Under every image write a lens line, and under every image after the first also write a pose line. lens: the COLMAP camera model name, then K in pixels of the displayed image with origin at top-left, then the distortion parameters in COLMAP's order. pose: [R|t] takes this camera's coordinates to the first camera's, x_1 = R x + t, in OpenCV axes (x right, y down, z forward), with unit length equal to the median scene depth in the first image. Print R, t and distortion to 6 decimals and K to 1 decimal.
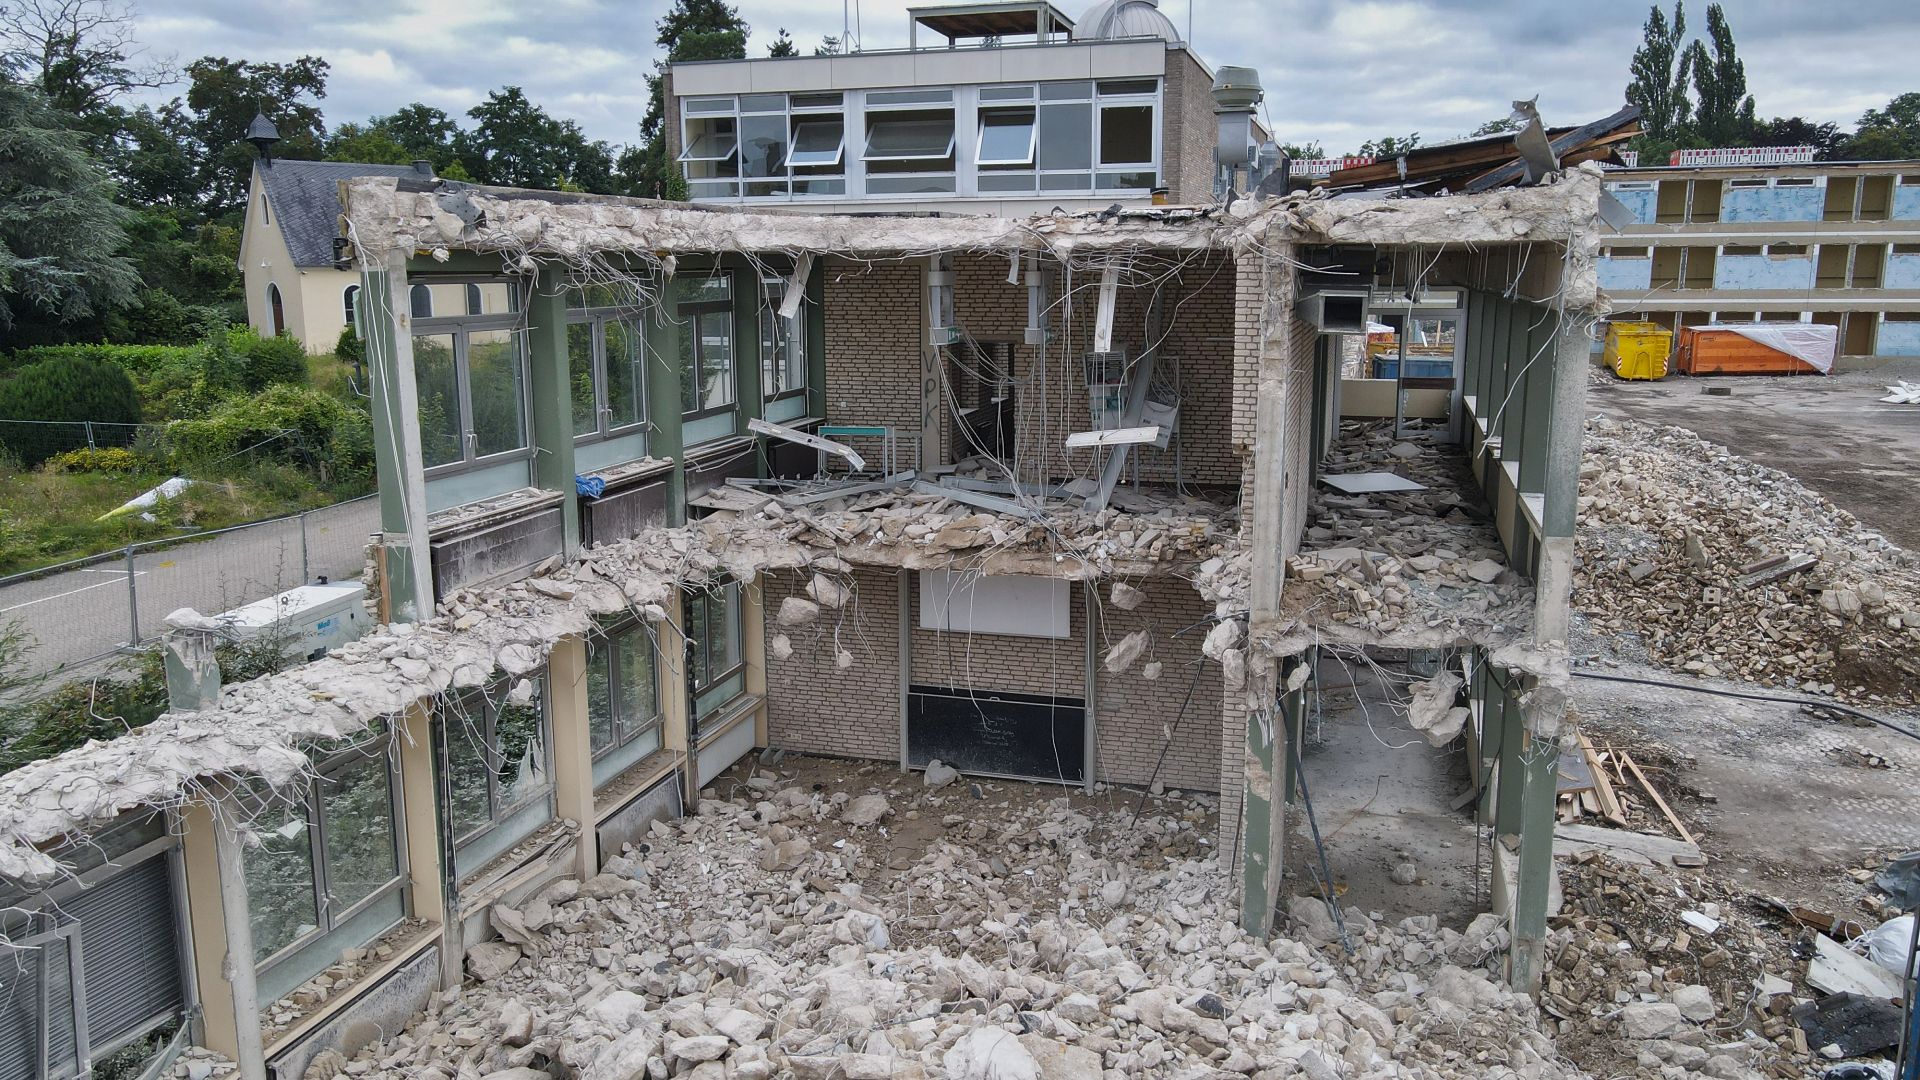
lens RADIAL K [[1419.2, 0, 951.1], [0, 1419.2, 531.8], [0, 0, 1]] dist [0.006598, 0.006632]
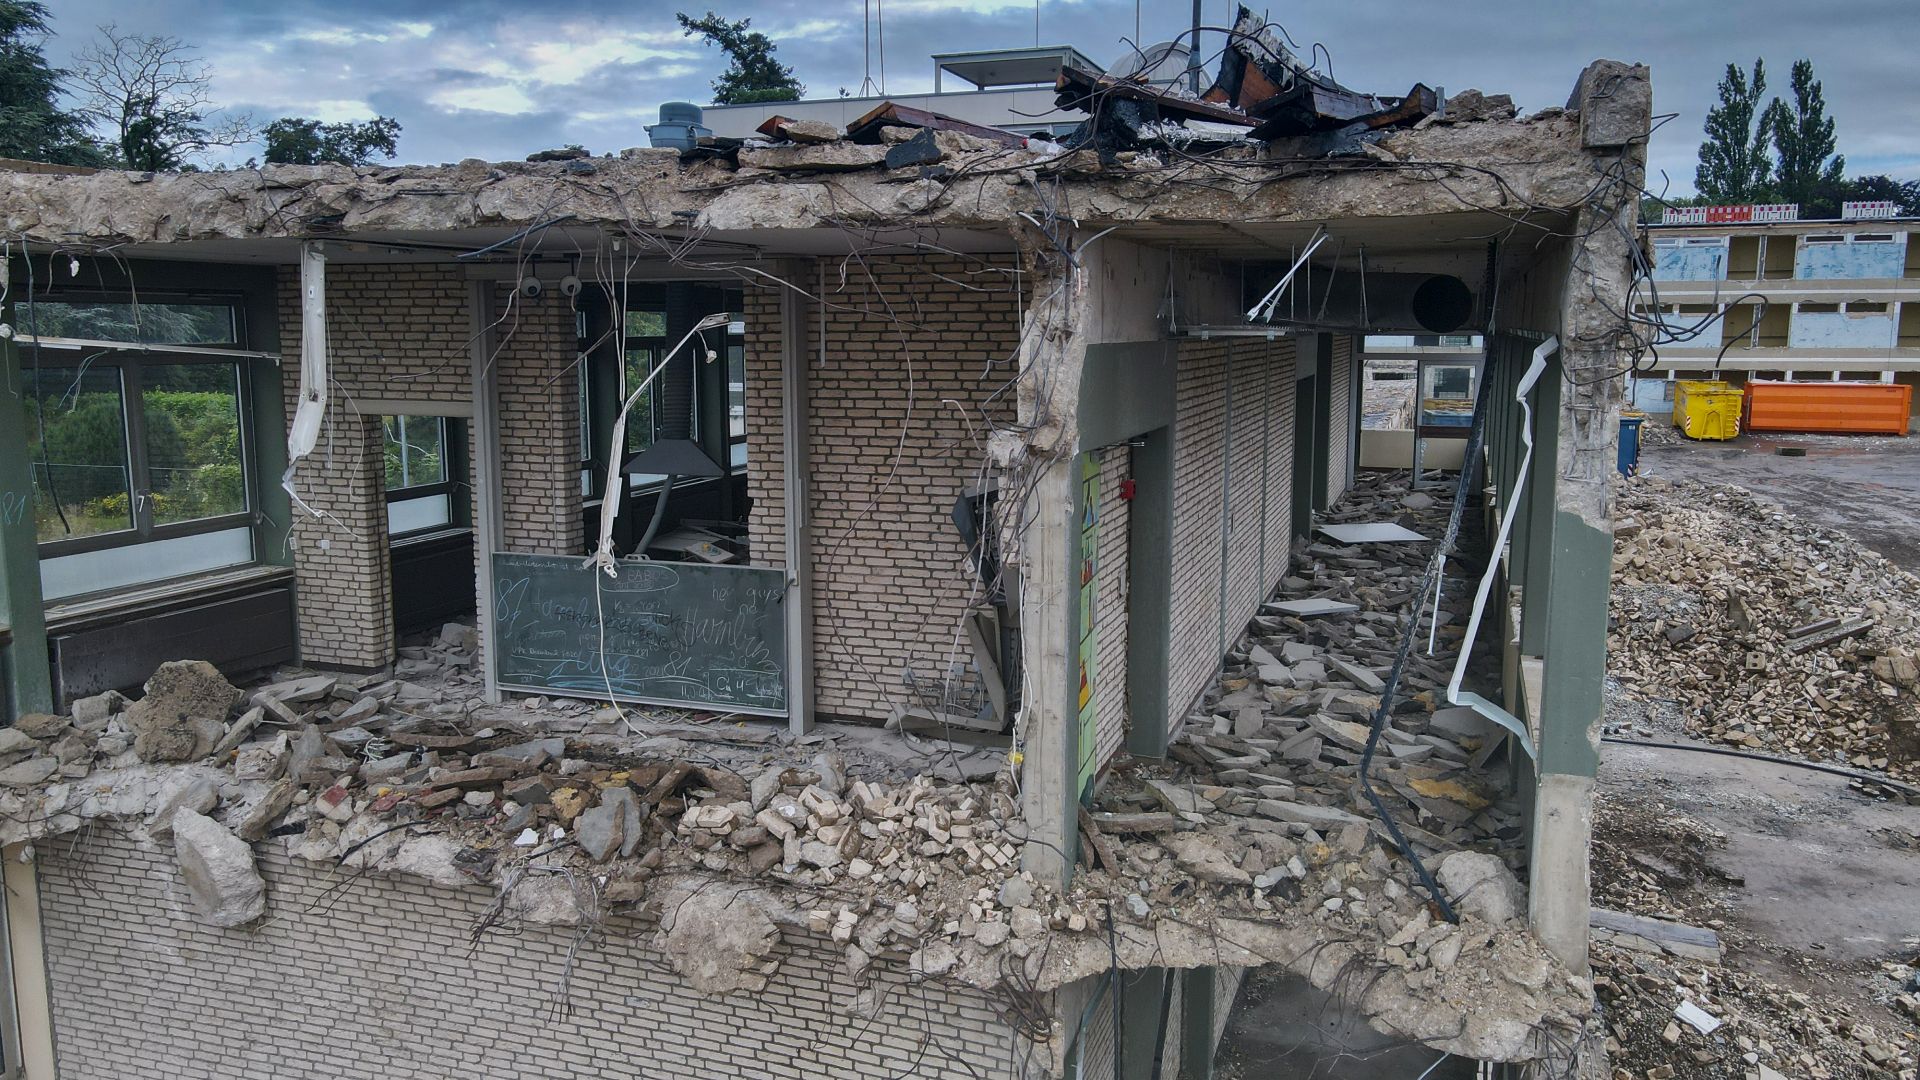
lens RADIAL K [[1416.6, 0, 945.0], [0, 1416.6, 532.2], [0, 0, 1]] dist [0.005464, 0.000600]
pose [[0.998515, 0.011441, -0.053263, 0.062555], [-0.013596, 0.999096, -0.040281, 0.006349], [0.052754, 0.040945, 0.997768, 0.046589]]
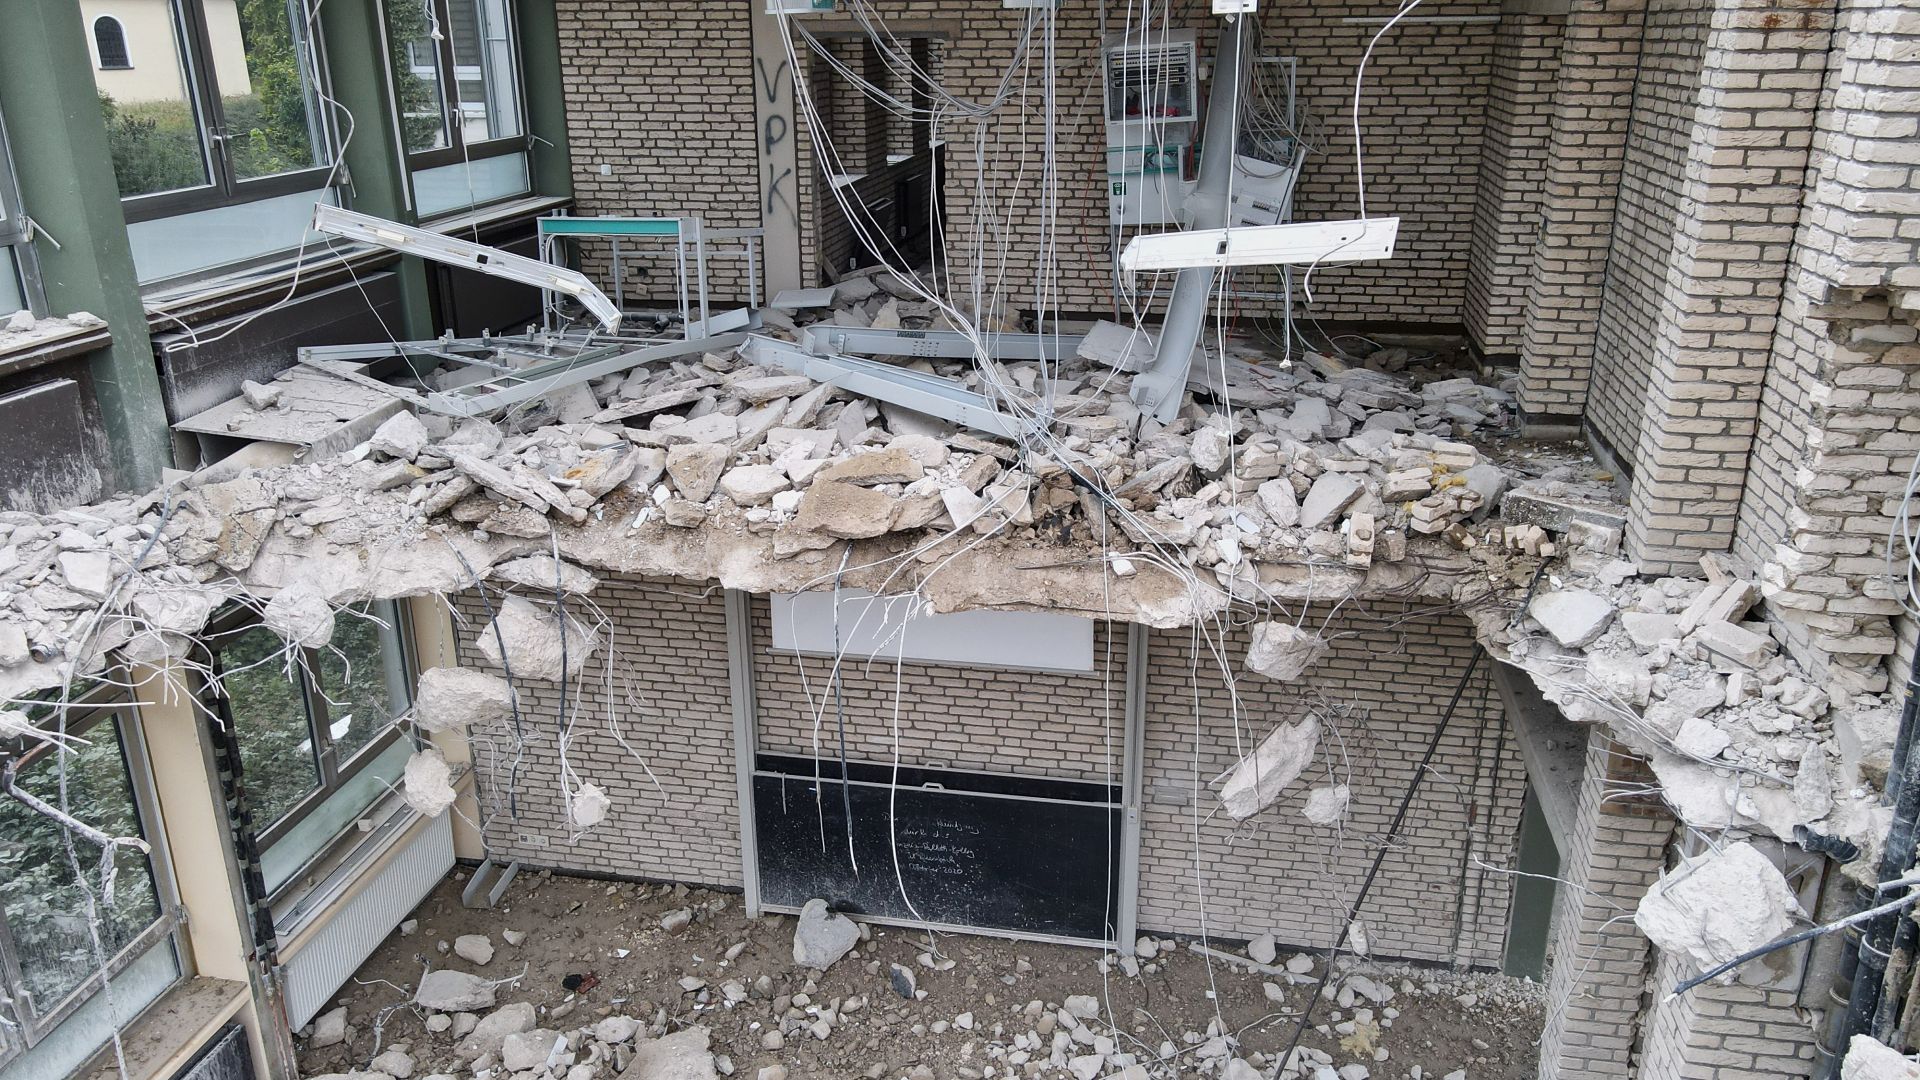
lens RADIAL K [[1419.2, 0, 951.1], [0, 1419.2, 531.8], [0, 0, 1]] dist [0.006598, 0.006632]
pose [[0.994942, -0.036472, 0.093594, -0.005040], [0.021187, 0.986990, 0.159382, -0.041478], [-0.098189, -0.156593, 0.982770, 0.482173]]
